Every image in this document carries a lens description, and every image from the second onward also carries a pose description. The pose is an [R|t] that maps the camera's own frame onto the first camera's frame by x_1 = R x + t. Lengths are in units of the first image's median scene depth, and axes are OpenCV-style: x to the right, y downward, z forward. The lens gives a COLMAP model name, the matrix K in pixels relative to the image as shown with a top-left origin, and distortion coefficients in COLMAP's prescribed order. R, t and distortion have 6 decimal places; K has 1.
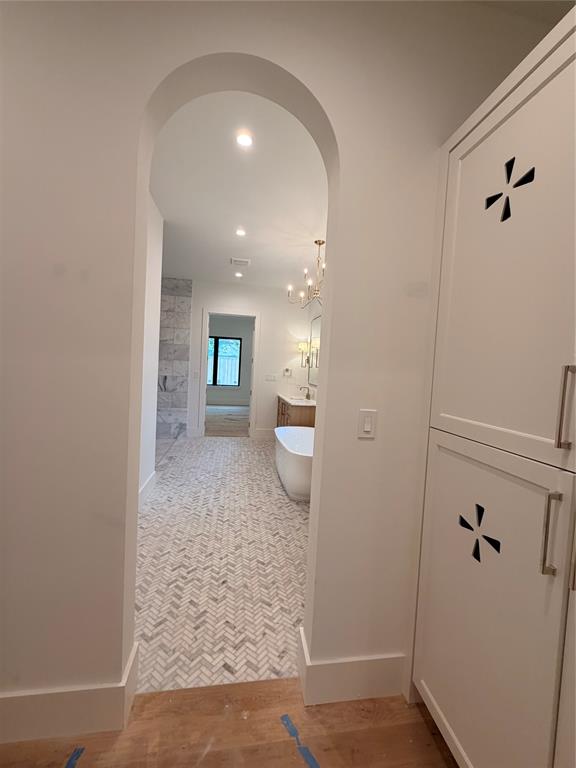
lens RADIAL K [[319.4, 0, 288.0], [0, 319.4, 384.0], [0, 0, 1]] dist [0.000868, 0.000437]
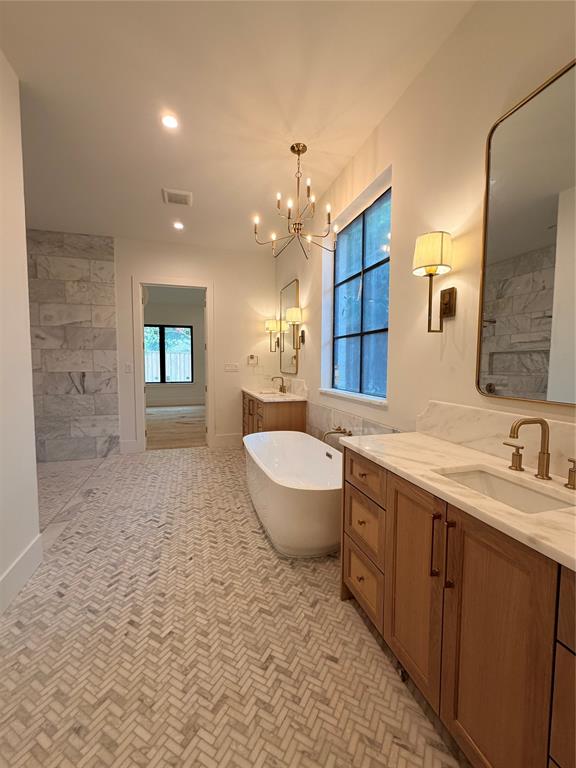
lens RADIAL K [[319.4, 0, 288.0], [0, 319.4, 384.0], [0, 0, 1]] dist [0.000868, 0.000437]
pose [[0.990043, -0.057174, 0.128632, -0.021919], [0.054450, 0.998213, 0.024597, 0.009185], [-0.129808, -0.017348, 0.991387, 0.238810]]
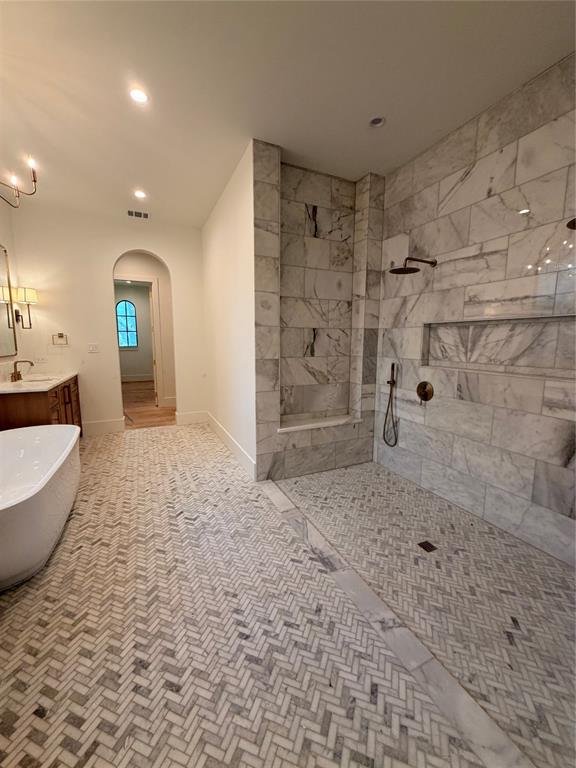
lens RADIAL K [[307.3, 0, 287.2], [0, 307.3, 382.6], [0, 0, 1]] dist [0.001046, 0.000441]
pose [[-0.960923, -0.017305, -0.276274, -0.171234], [-0.066474, 0.983266, 0.169617, -0.047430], [0.268715, 0.181354, -0.945993, 1.095046]]
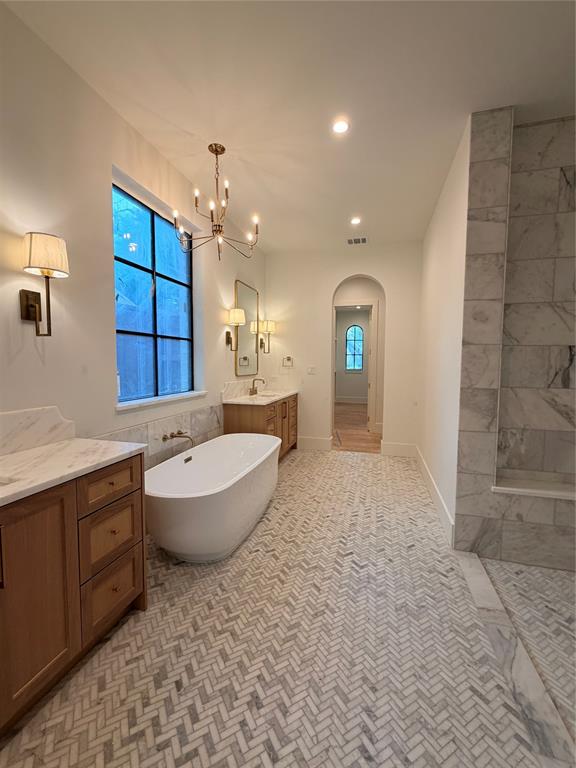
lens RADIAL K [[327.4, 0, 288.0], [0, 327.4, 384.0], [0, 0, 1]] dist [0.000663, 0.000449]
pose [[-0.906528, -0.086103, 0.413271, -0.228983], [-0.033646, 0.990601, 0.132583, -0.048091], [-0.420802, 0.106286, -0.900904, 1.063350]]
